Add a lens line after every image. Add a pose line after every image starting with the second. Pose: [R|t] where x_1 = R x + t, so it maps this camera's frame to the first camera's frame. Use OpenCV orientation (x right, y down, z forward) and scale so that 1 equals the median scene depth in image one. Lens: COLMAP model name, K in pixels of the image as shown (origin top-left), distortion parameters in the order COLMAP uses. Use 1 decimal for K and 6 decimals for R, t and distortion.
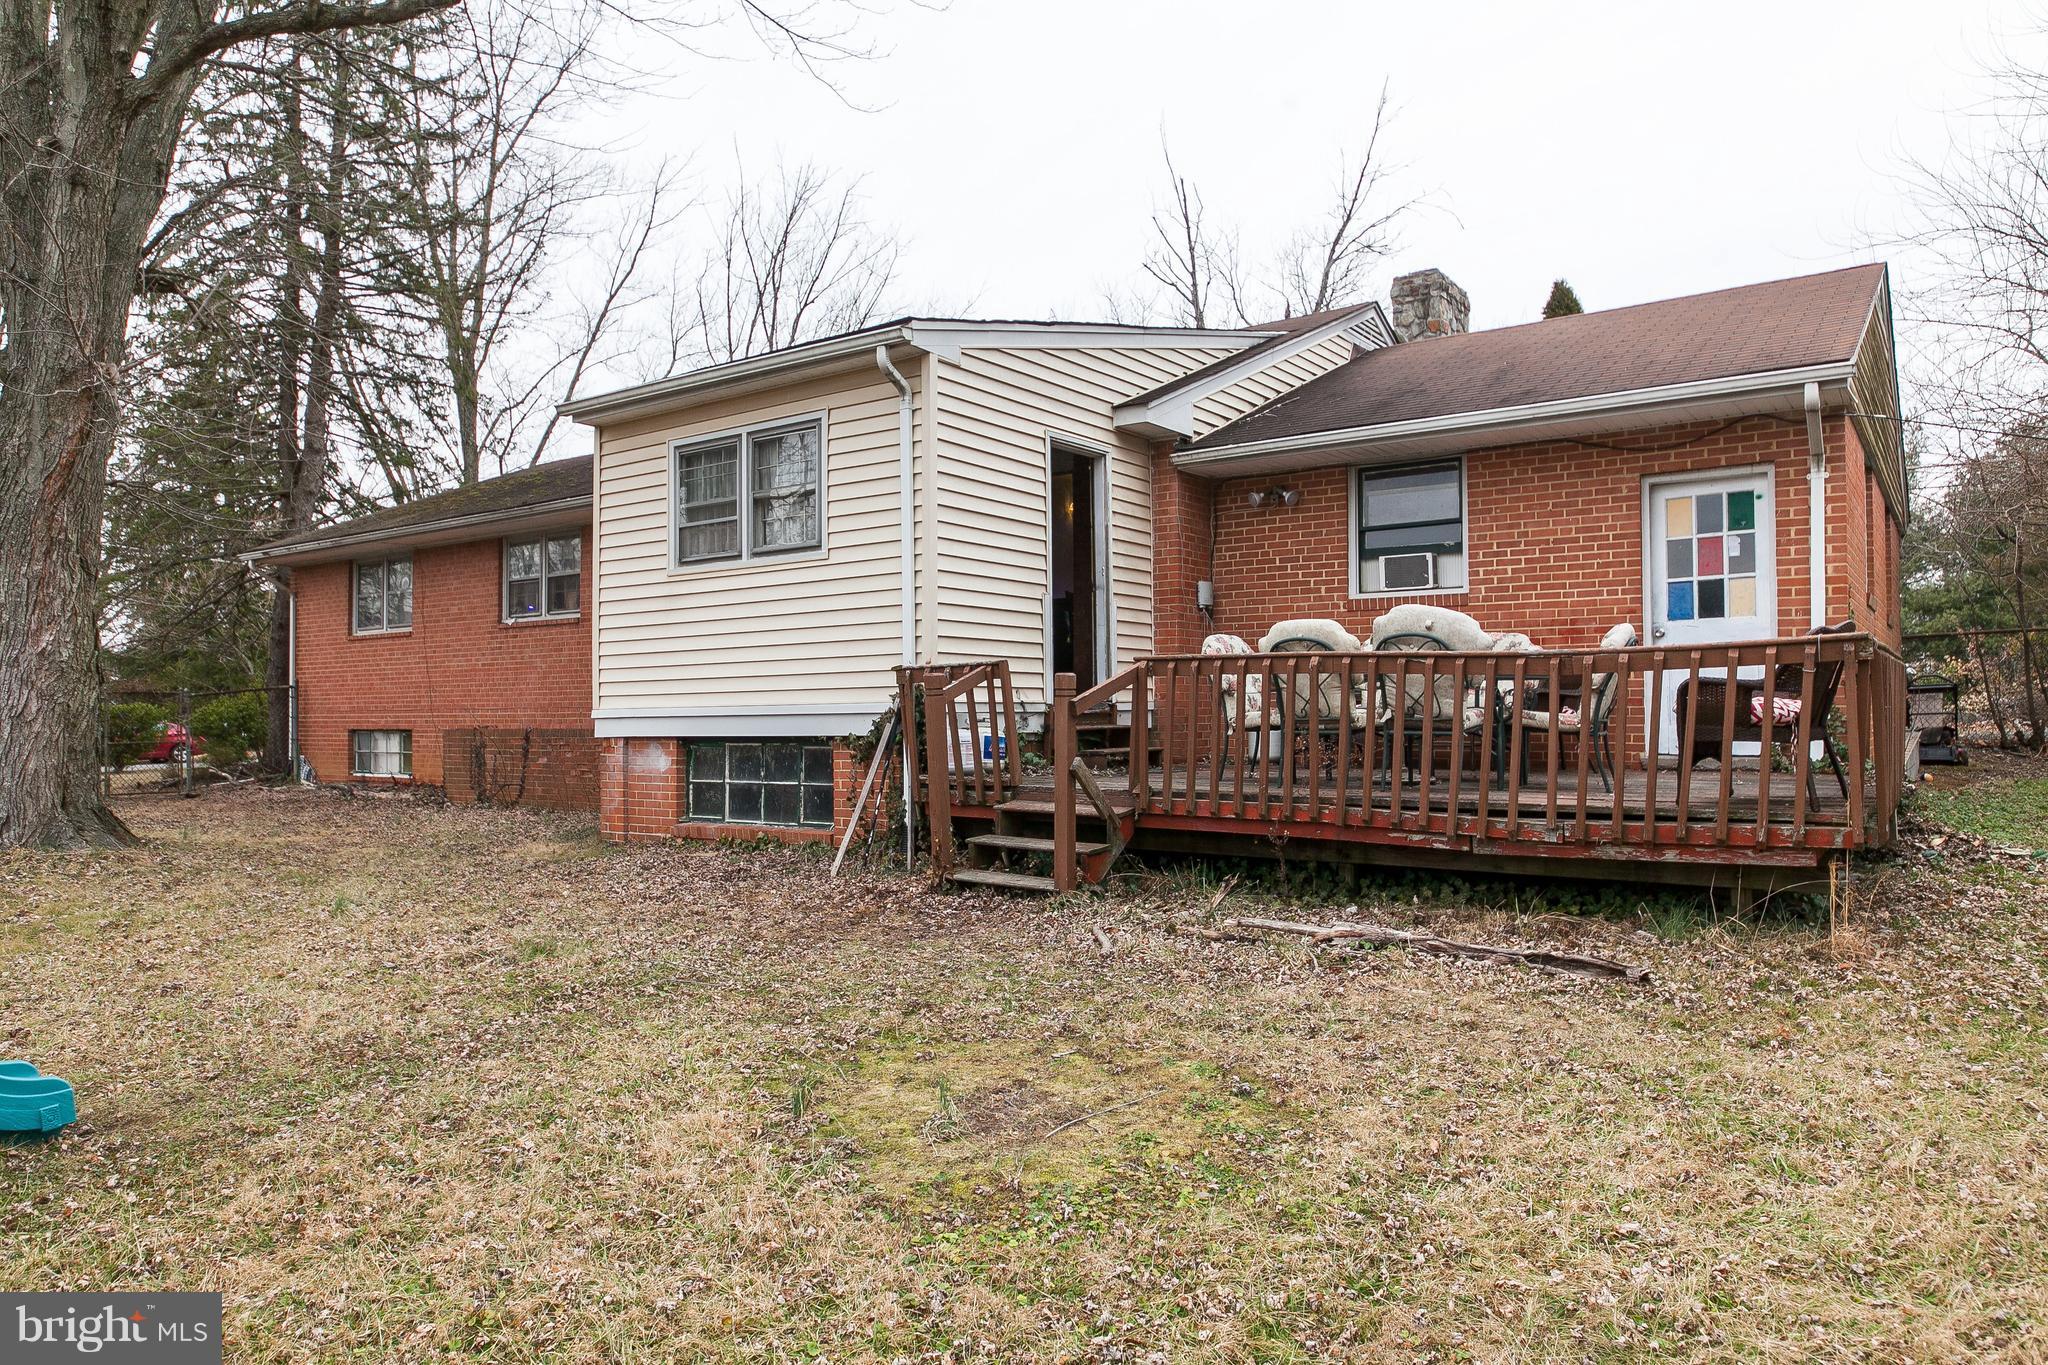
lens RADIAL K [[1314.4, 0, 1024.0], [0, 1314.4, 682.5], [0, 0, 1]] dist [-0.002183, 0.000359]
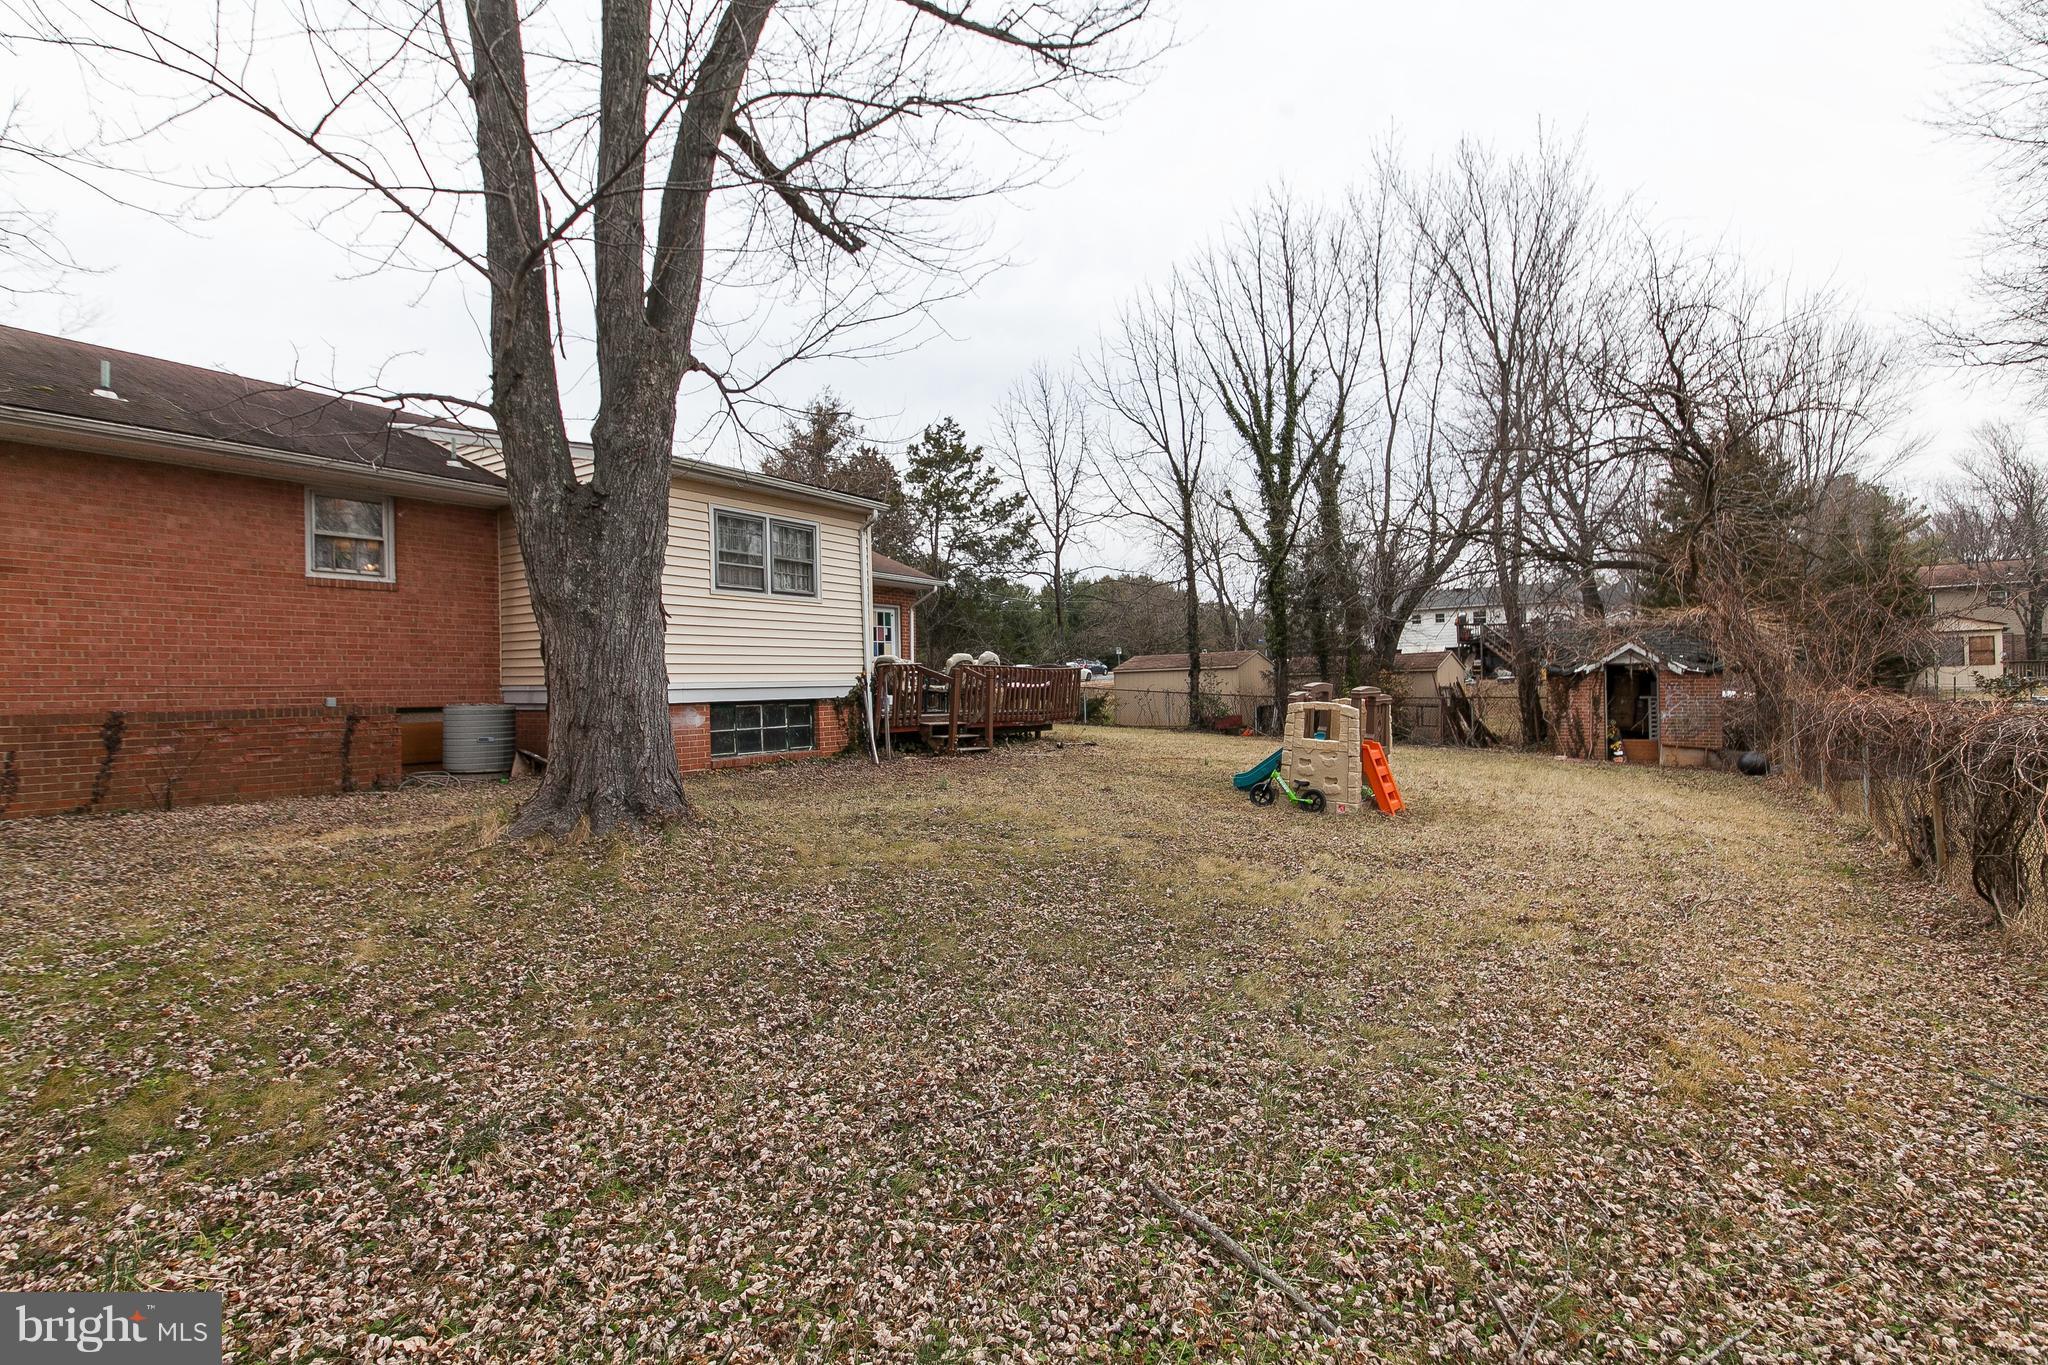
lens RADIAL K [[936.2, 0, 1027.9], [0, 936.2, 691.3], [0, 0, 1]] dist [0.001355, 0.000610]
pose [[-0.027912, 0.007340, 0.999583, -1.372559], [-0.003315, 0.999967, -0.007435, 0.036519], [-0.999605, -0.003521, -0.027887, 0.689382]]
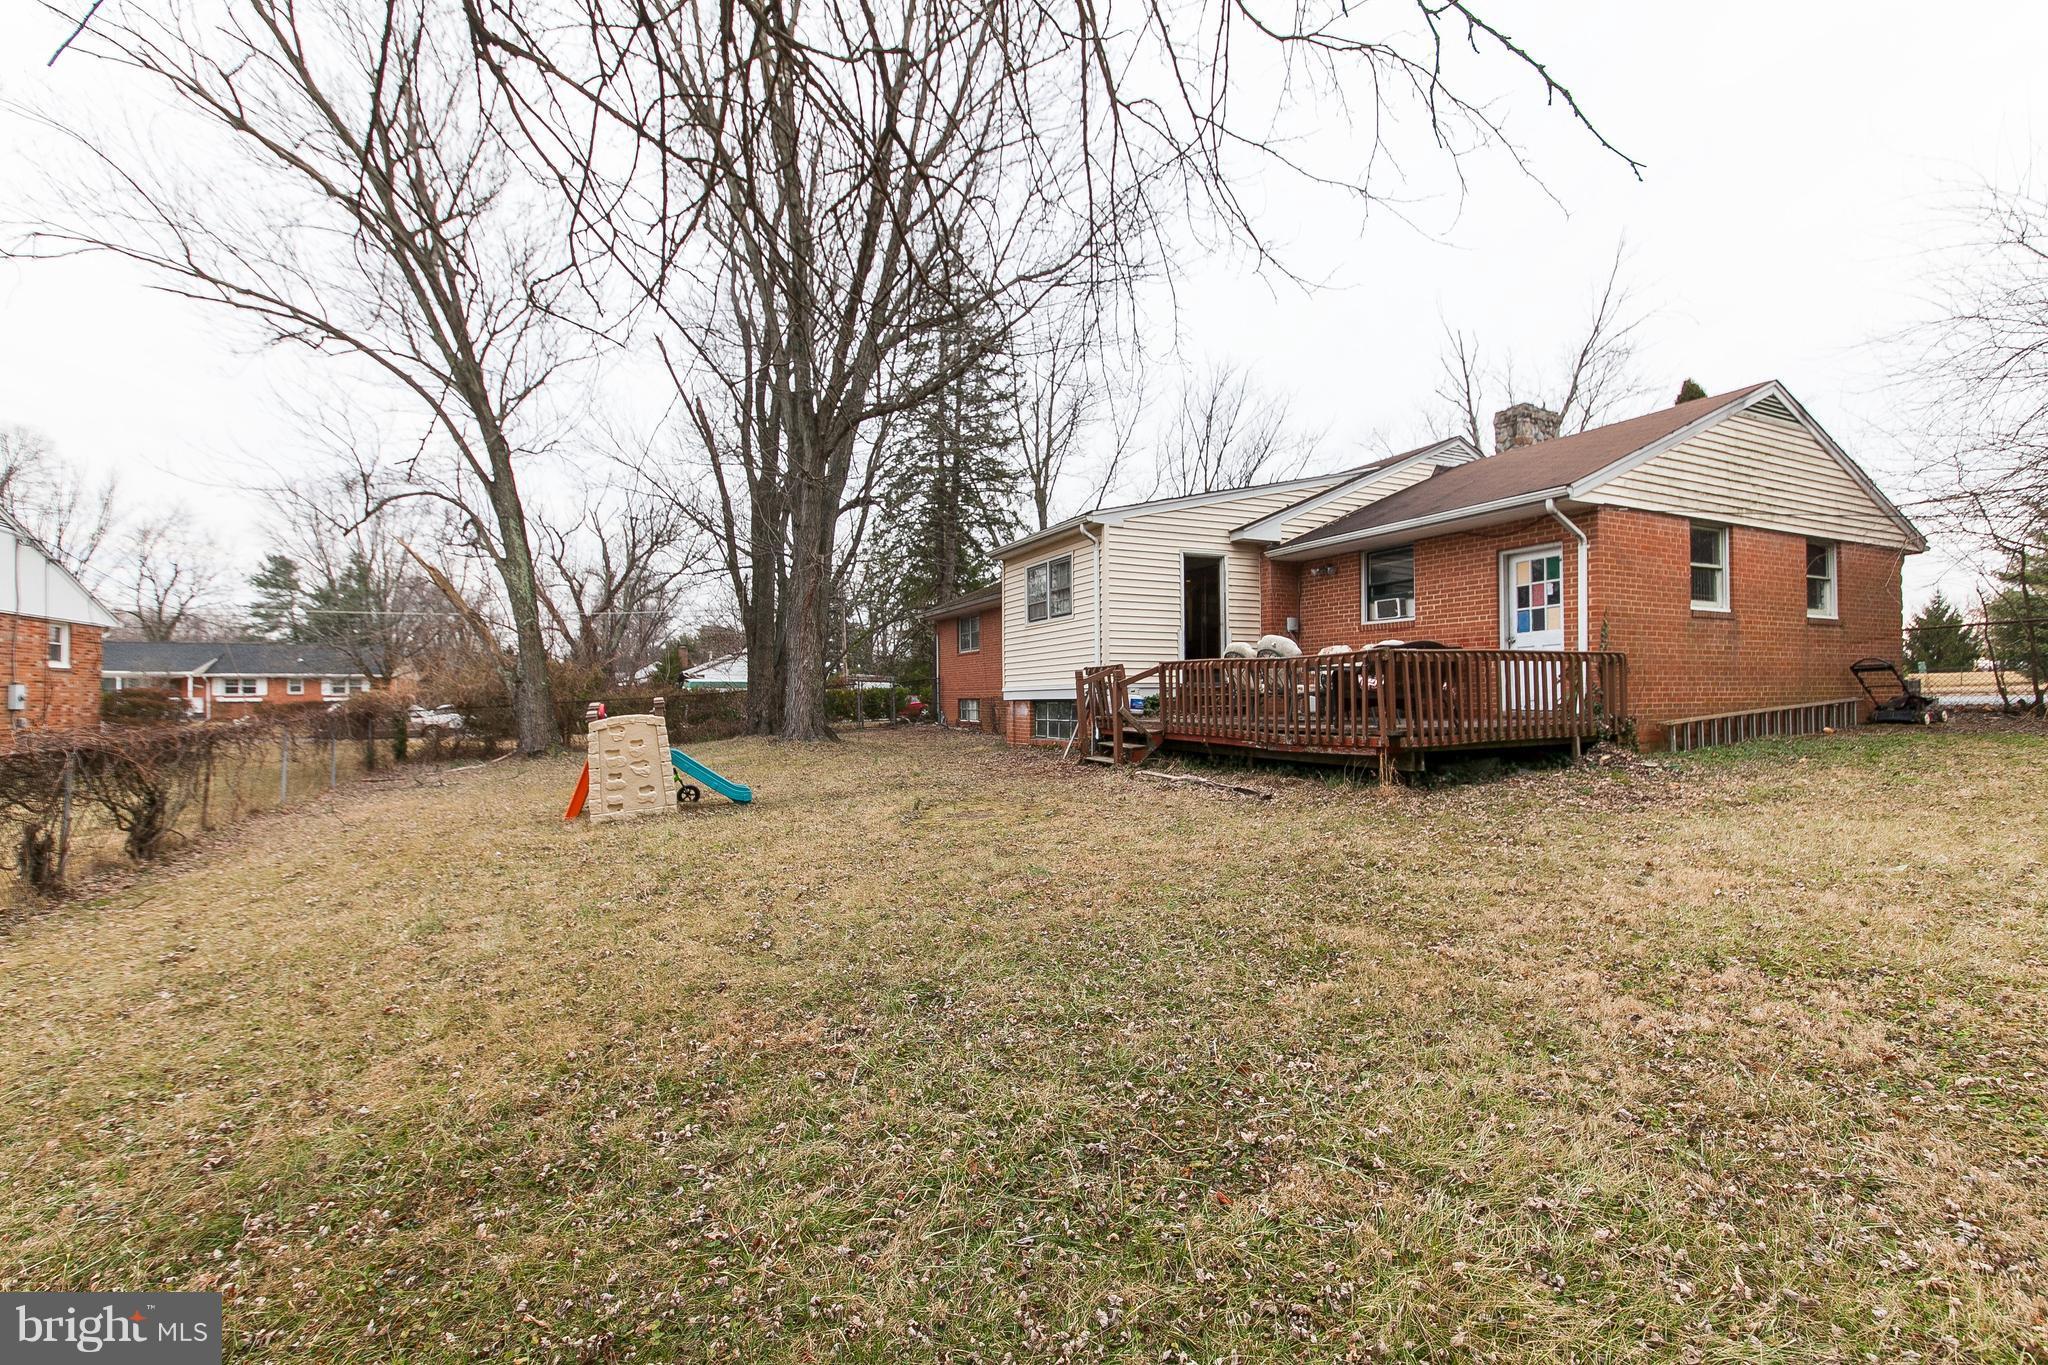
lens RADIAL K [[871.3, 0, 1024.0], [0, 871.3, 682.5], [0, 0, 1]] dist [0.000206, 0.000139]
pose [[0.880377, -0.007972, -0.474207, 0.436039], [0.013861, 0.999864, 0.008923, -0.000872], [0.474071, -0.014429, 0.880368, -0.306448]]
